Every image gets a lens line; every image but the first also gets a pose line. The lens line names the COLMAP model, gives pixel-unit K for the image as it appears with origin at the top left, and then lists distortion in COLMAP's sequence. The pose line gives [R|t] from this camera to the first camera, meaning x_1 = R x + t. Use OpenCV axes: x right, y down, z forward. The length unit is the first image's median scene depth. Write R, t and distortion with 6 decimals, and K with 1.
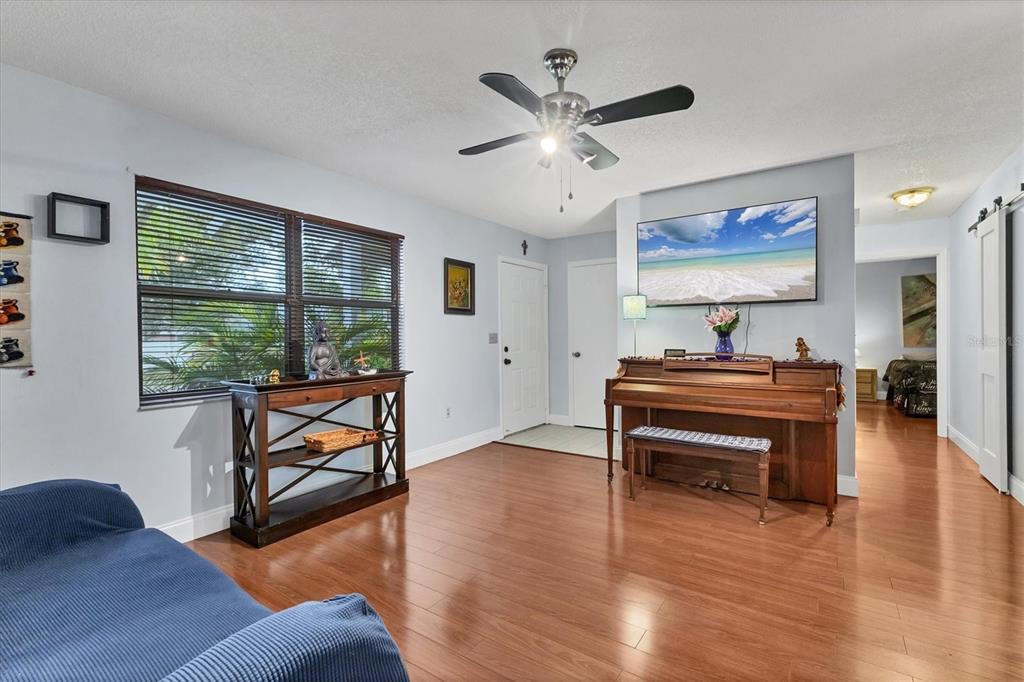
lens RADIAL K [[463.0, 0, 539.6], [0, 463.0, 338.6], [0, 0, 1]] dist [0.010667, -0.000122]
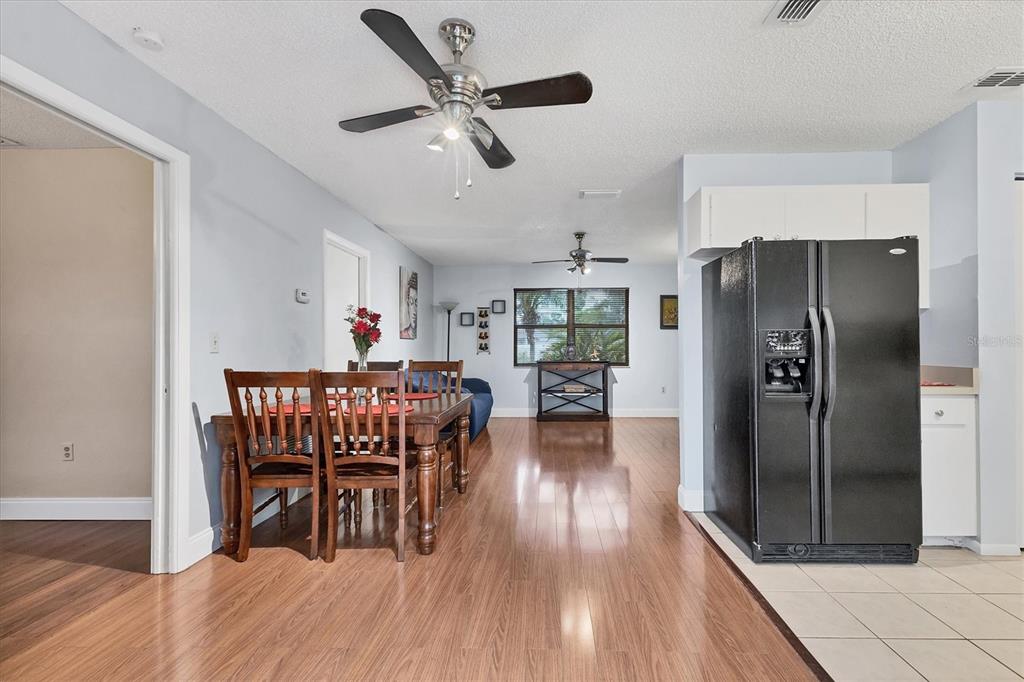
lens RADIAL K [[463.0, 0, 539.6], [0, 463.0, 338.6], [0, 0, 1]] dist [0.010667, -0.000122]
pose [[0.526010, -0.010242, -0.850417, 1.154871], [-0.005738, 0.999862, -0.015591, 0.009452], [0.850459, 0.013080, 0.525878, -0.271903]]
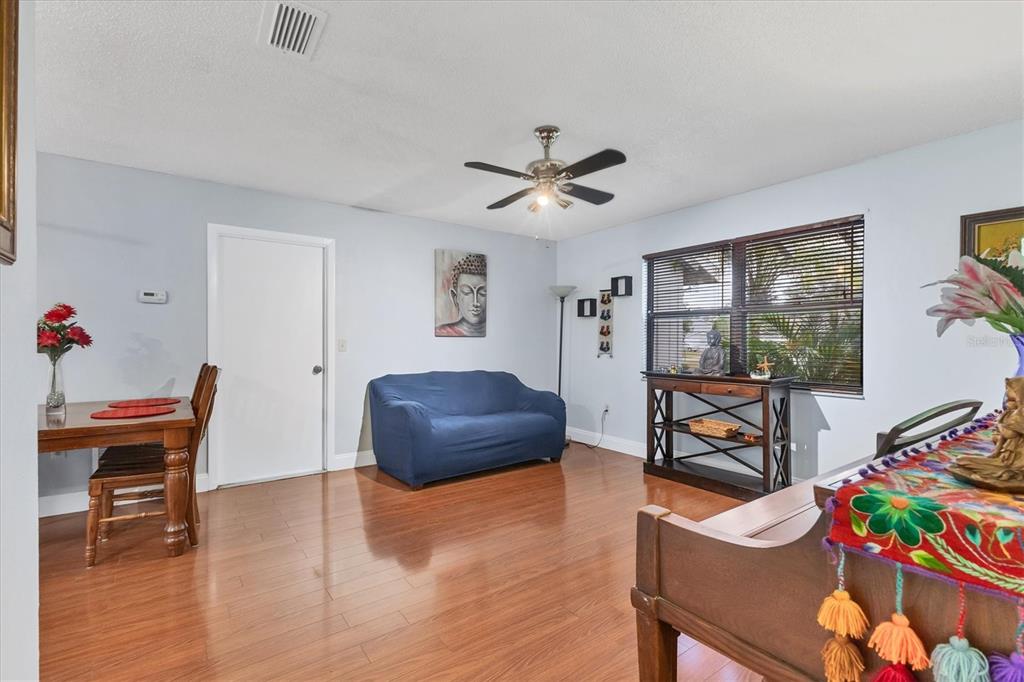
lens RADIAL K [[455.4, 0, 517.2], [0, 455.4, 339.0], [0, 0, 1]] dist [0.010286, 0.000092]
pose [[-0.368691, 0.001517, -0.929551, 0.695806], [-0.005325, 0.999979, 0.003744, -0.011417], [0.929537, 0.006330, -0.368675, 0.804932]]
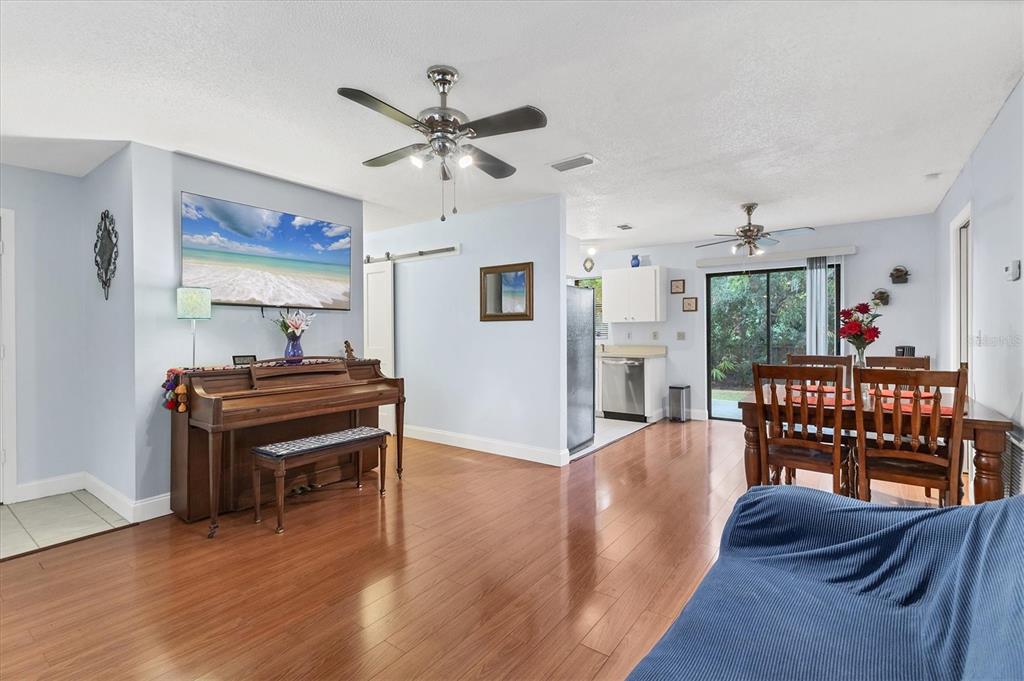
lens RADIAL K [[458.4, 0, 523.6], [0, 458.4, 332.9], [0, 0, 1]] dist [0.001569, 0.000135]
pose [[0.047758, 0.002923, 0.998855, -0.553548], [0.014092, 0.999894, -0.003599, -0.010123], [-0.998760, 0.014248, 0.047712, 0.445548]]
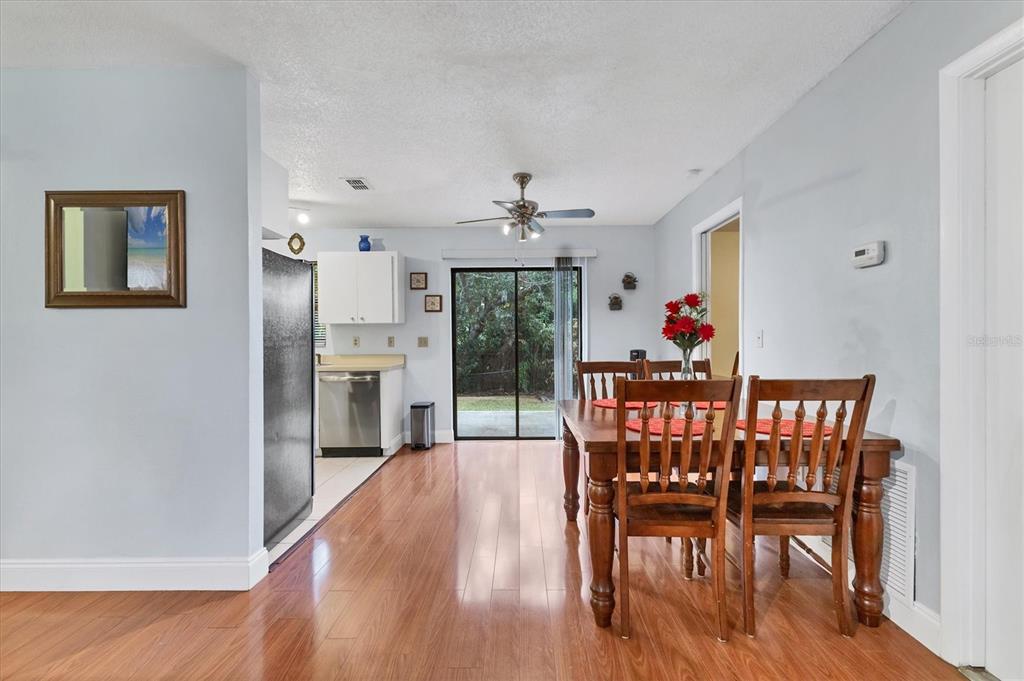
lens RADIAL K [[449.8, 0, 512.0], [0, 449.8, 340.5], [0, 0, 1]] dist [0.010629, 0.000044]
pose [[-0.525707, 0.008384, 0.850624, -0.113983], [0.018088, 0.999836, 0.001325, 0.002558], [-0.850473, 0.016083, -0.525773, 0.427705]]
